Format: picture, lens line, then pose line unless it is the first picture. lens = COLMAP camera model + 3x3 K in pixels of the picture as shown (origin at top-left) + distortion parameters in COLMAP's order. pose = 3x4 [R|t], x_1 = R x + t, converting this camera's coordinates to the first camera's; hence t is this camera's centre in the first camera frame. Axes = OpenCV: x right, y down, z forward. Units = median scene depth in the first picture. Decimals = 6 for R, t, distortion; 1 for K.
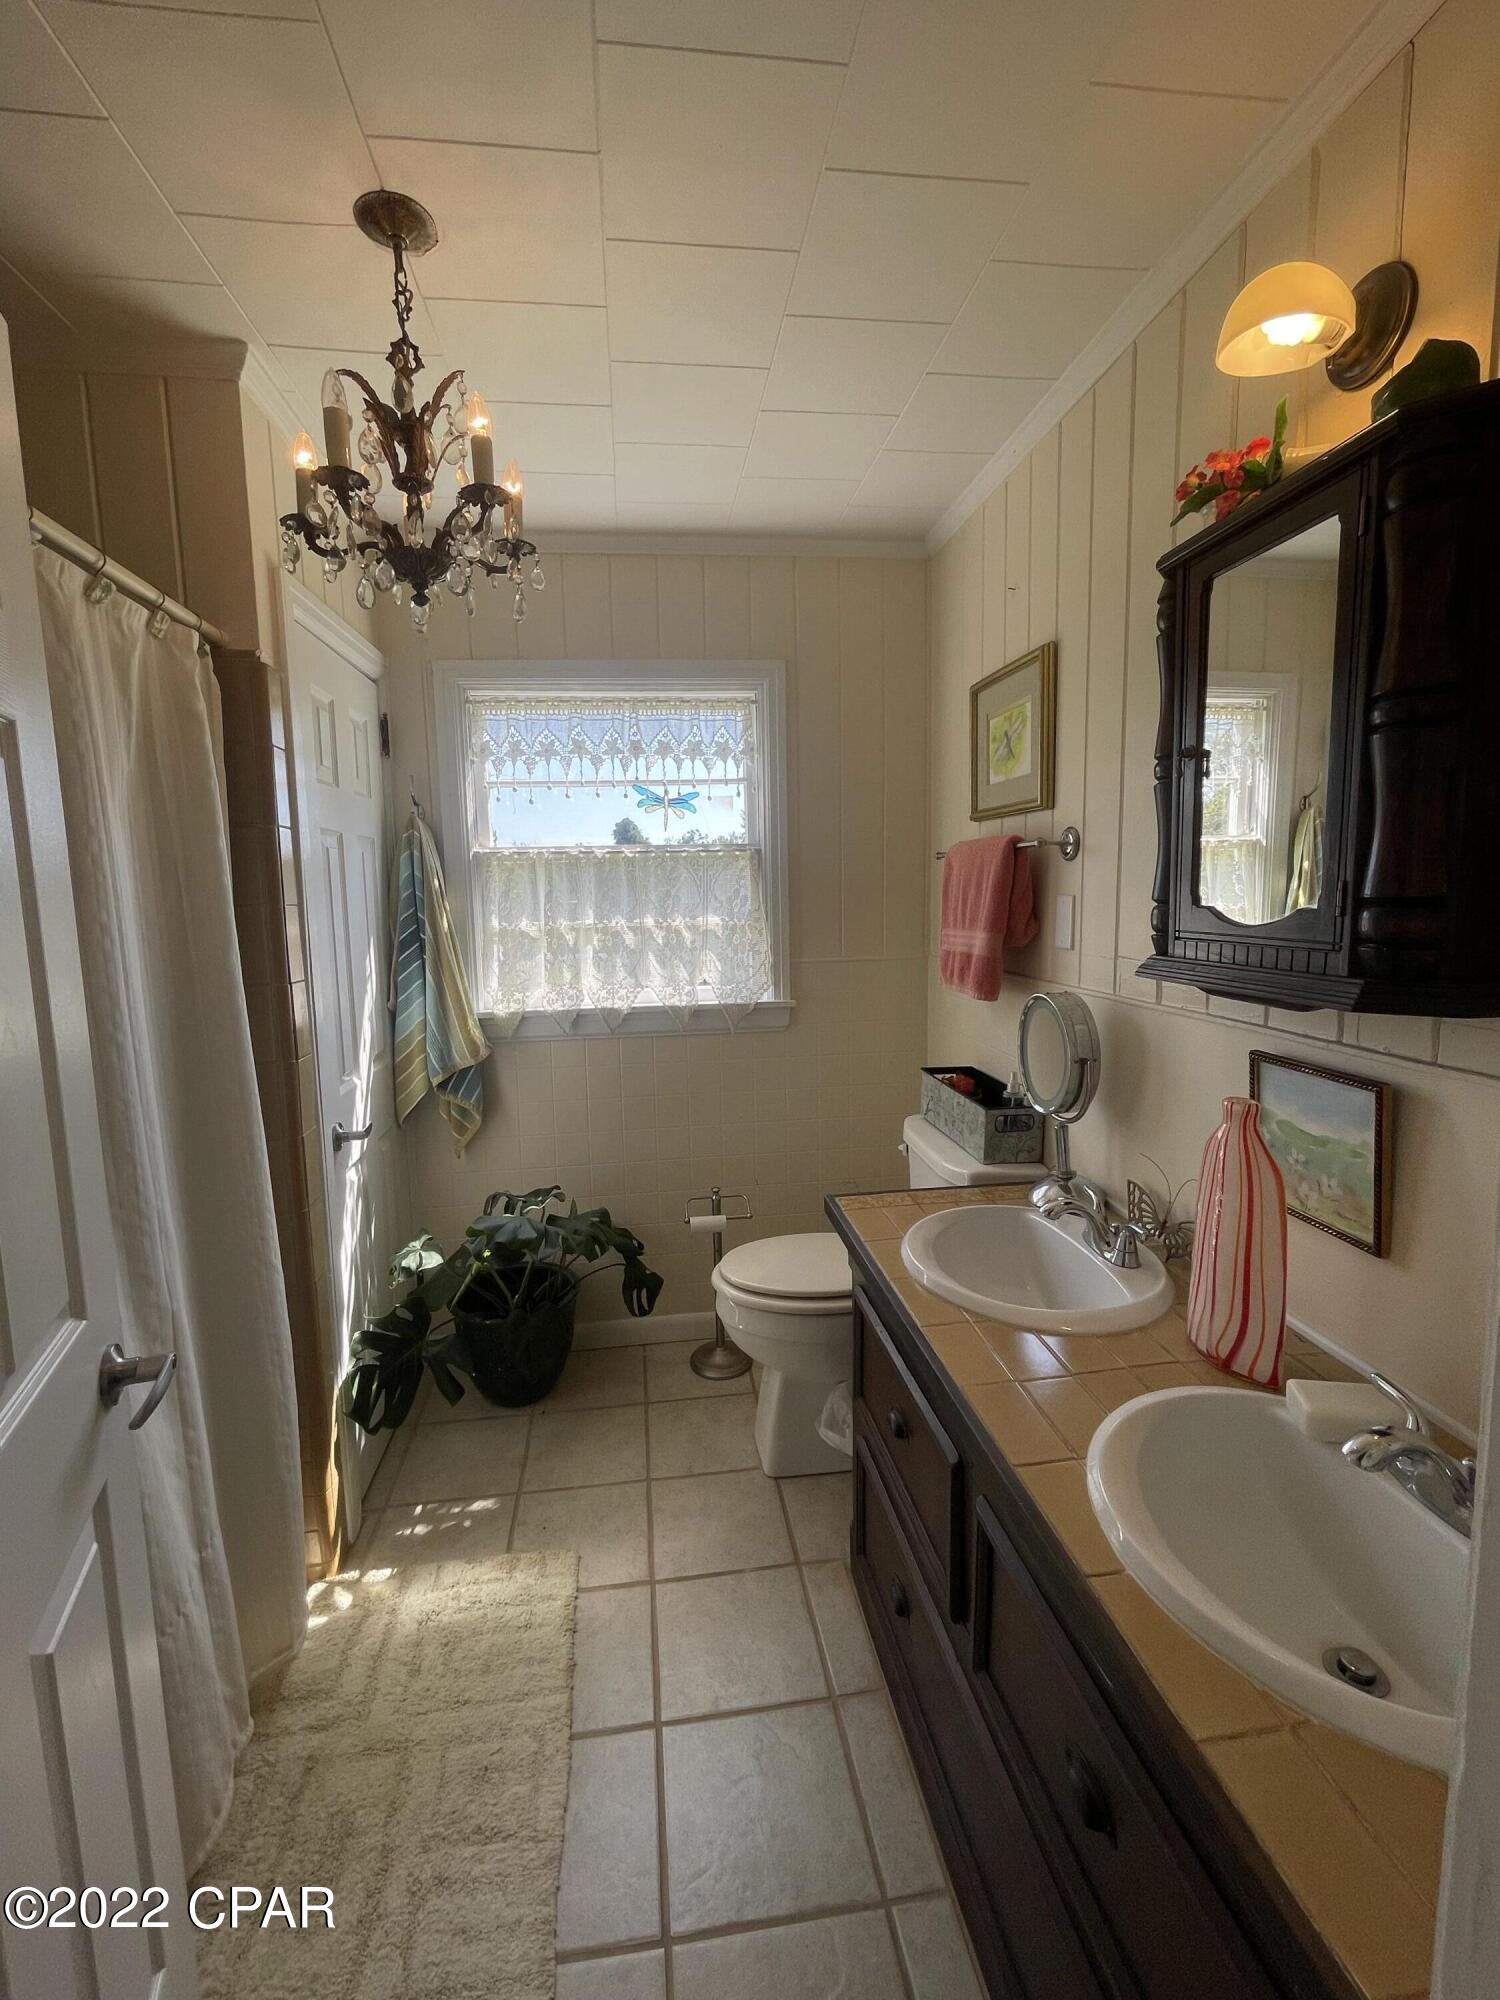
lens RADIAL K [[842.8, 0, 745.8], [0, 842.8, 979.3], [0, 0, 1]] dist [-0.008215, 0.003271]
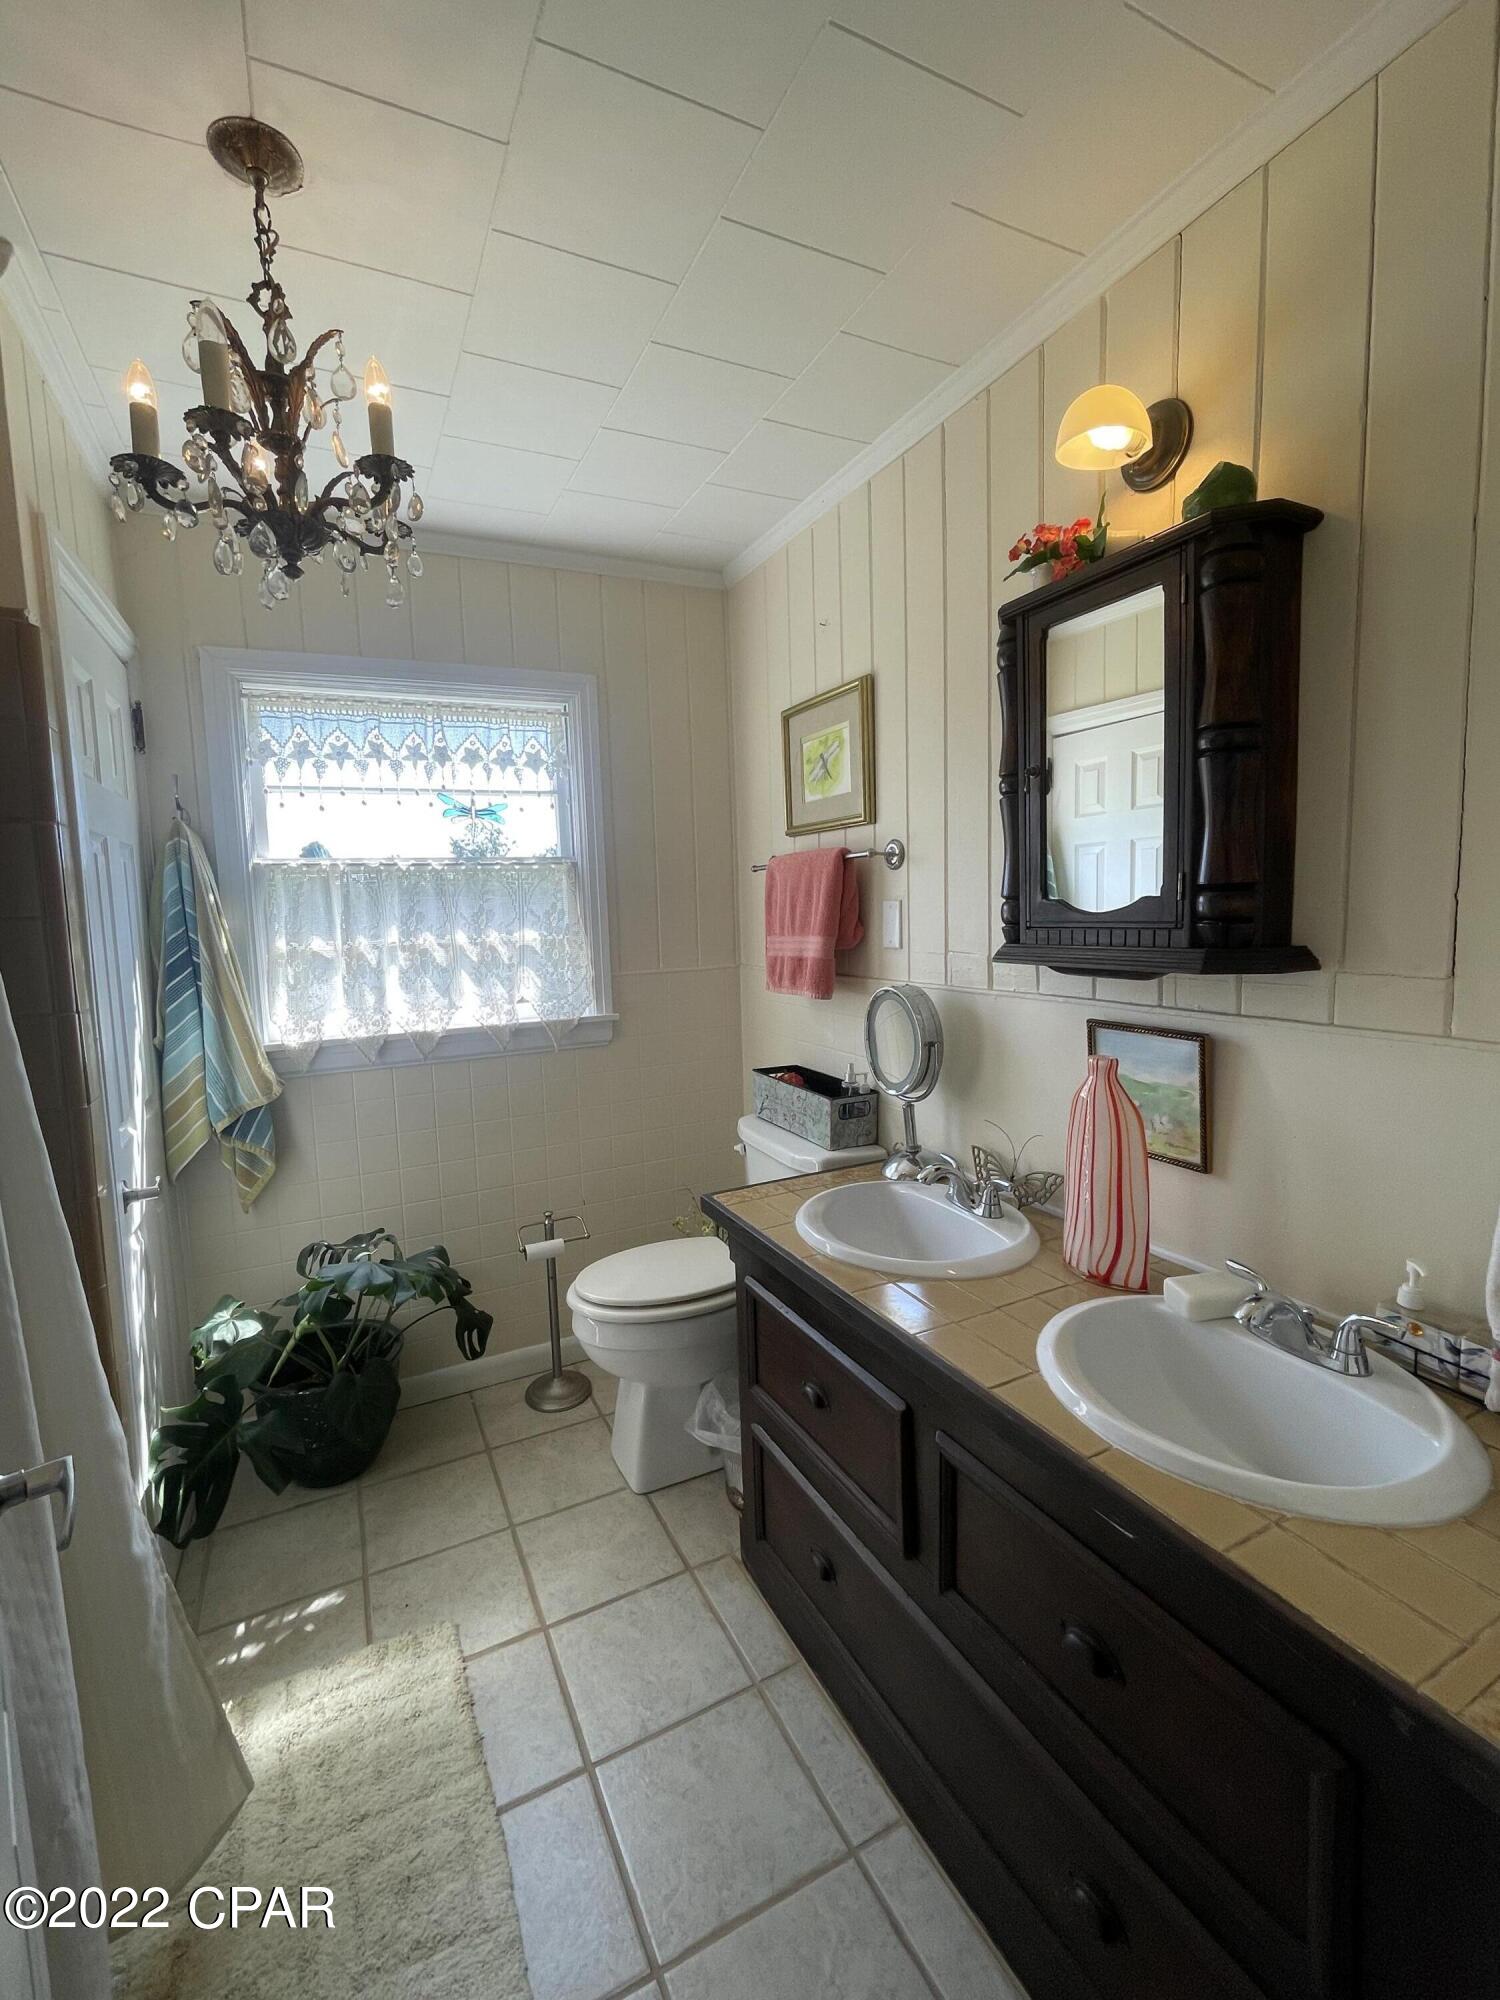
lens RADIAL K [[840.7, 0, 743.5], [0, 840.7, 979.0], [0, 0, 1]] dist [-0.004476, 0.000303]
pose [[0.947134, -0.038944, 0.318466, -0.153810], [0.048579, 0.998569, -0.022363, 0.018358], [-0.317140, 0.036652, 0.947670, 0.008353]]
